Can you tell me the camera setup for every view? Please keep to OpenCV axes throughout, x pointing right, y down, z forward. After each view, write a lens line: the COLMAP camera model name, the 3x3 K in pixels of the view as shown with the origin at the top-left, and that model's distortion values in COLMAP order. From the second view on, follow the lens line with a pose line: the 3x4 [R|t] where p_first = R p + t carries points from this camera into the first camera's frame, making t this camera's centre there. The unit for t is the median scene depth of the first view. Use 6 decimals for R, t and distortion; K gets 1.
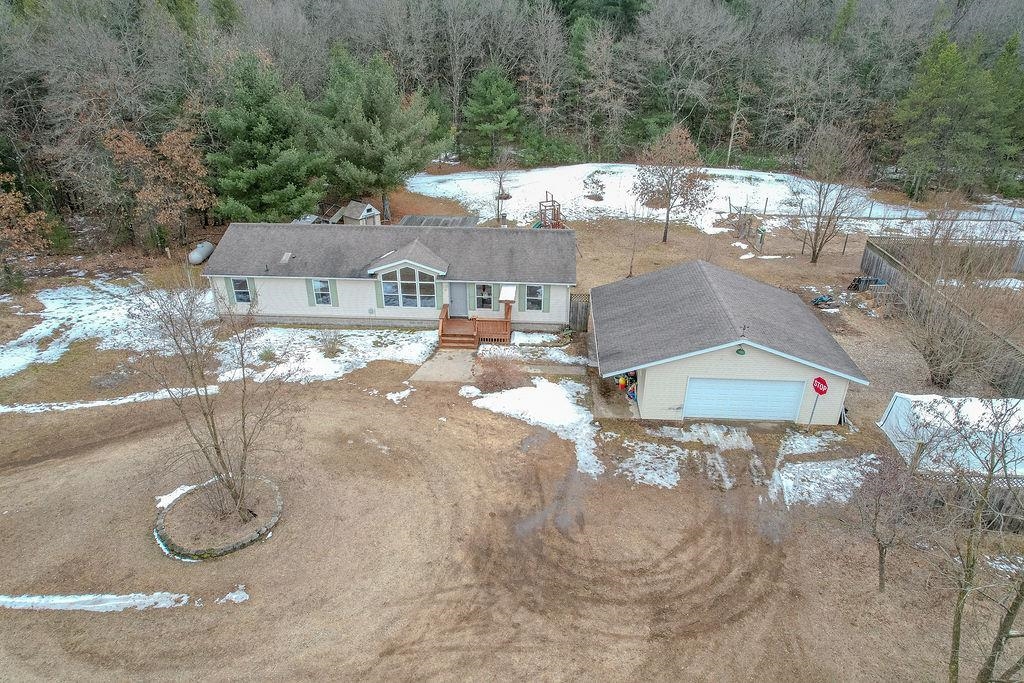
lens RADIAL K [[652.4, 0, 517.0], [0, 652.4, 343.3], [0, 0, 1]] dist [-0.070475, 0.058031]
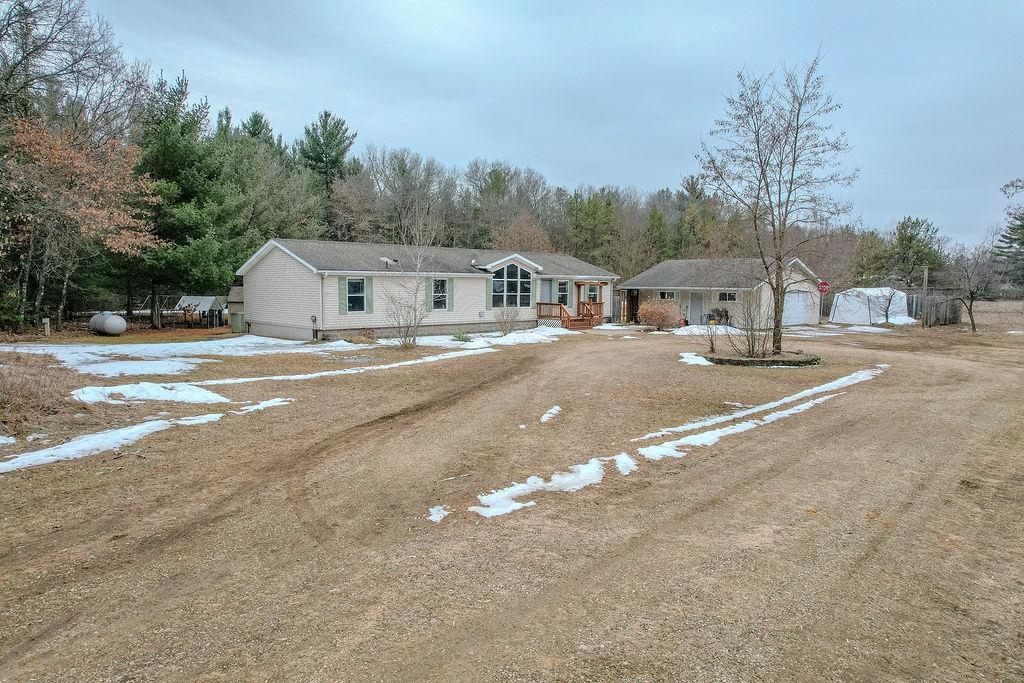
lens RADIAL K [[652.4, 0, 516.7], [0, 652.4, 342.3], [0, 0, 1]] dist [-0.070475, 0.058031]
pose [[0.685242, -0.066269, 0.725295, -0.937499], [0.332036, 0.914766, -0.230120, 0.236746], [-0.648225, 0.398512, 0.648839, 0.403409]]
